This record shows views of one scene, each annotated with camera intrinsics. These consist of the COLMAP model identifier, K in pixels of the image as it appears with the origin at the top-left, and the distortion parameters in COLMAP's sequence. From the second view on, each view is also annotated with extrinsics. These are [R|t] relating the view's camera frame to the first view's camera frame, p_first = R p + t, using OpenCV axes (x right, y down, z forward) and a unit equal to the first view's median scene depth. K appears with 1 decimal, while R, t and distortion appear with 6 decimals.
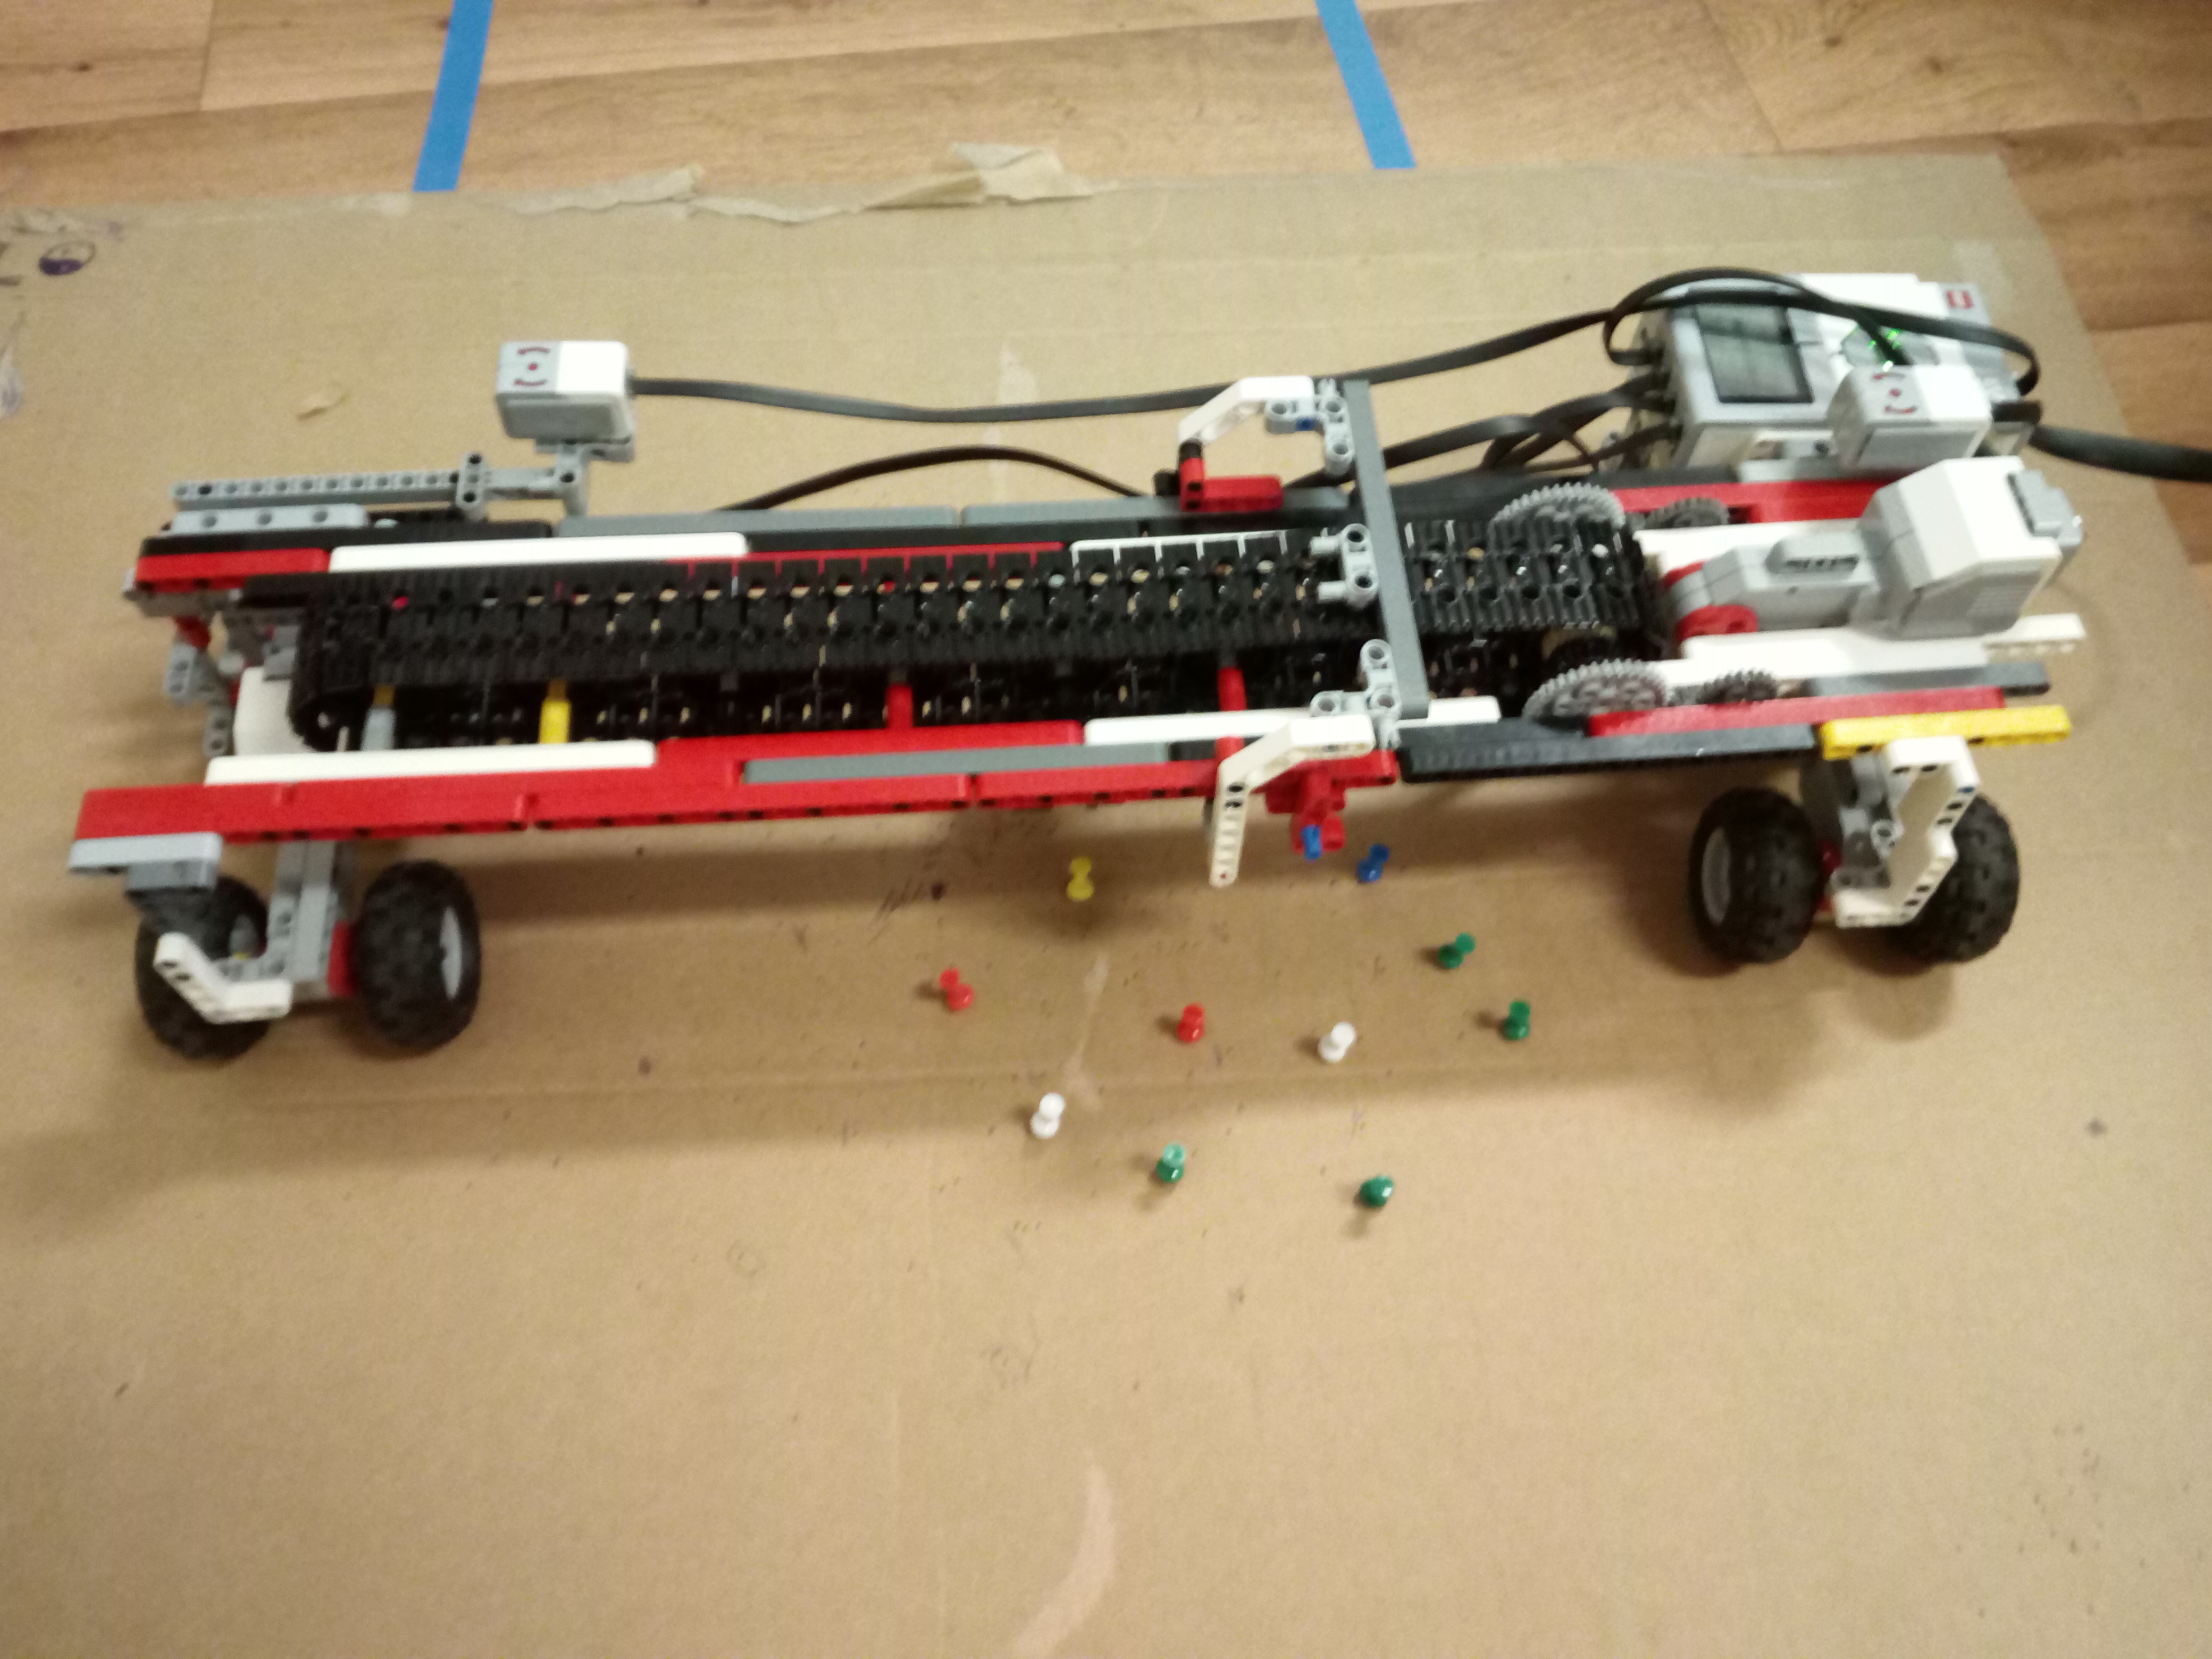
lens RADIAL K [[1791.3, 0, 1106.0], [0, 1791.3, 829.5], [0, 0, 1]] dist [0.089911, -0.188107]
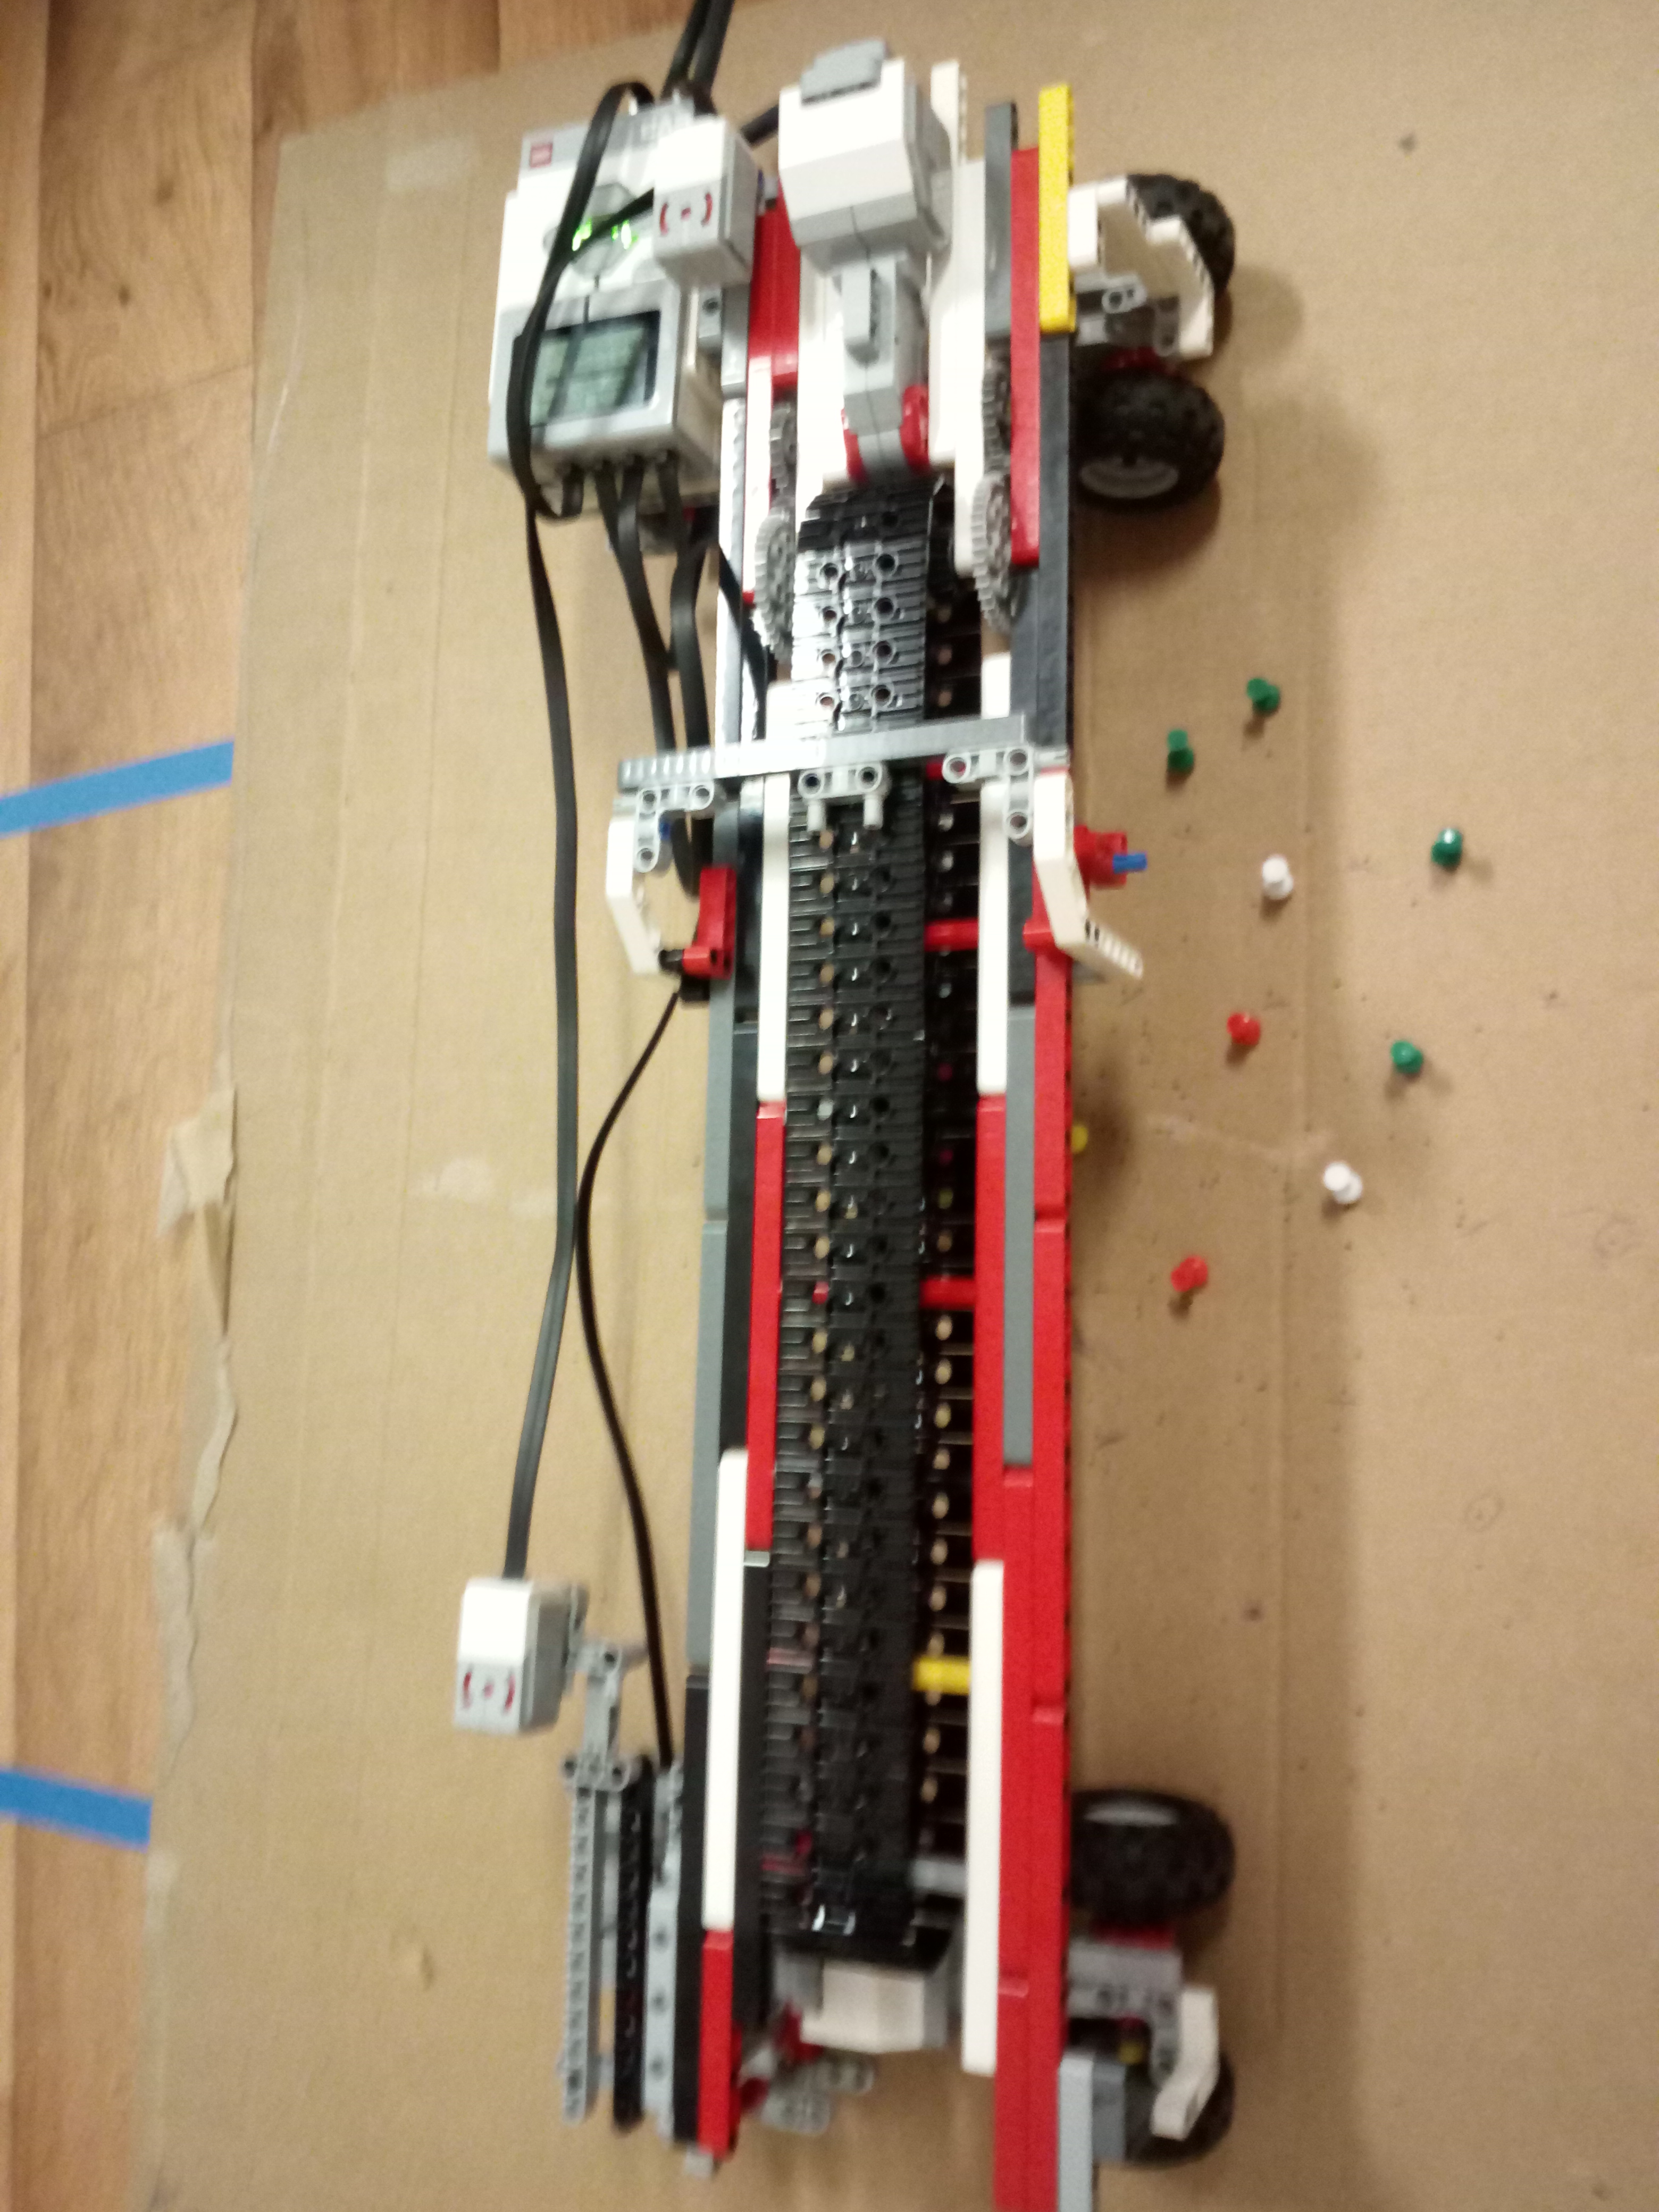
lens RADIAL K [[1791.3, 0, 829.5], [0, 1791.3, 1106.0], [0, 0, 1]] dist [0.089911, -0.188107]
pose [[0.084500, -0.993399, 0.077583, -0.087909], [0.989080, 0.093058, 0.114287, -0.218810], [-0.120752, 0.067078, 0.990414, 0.084570]]
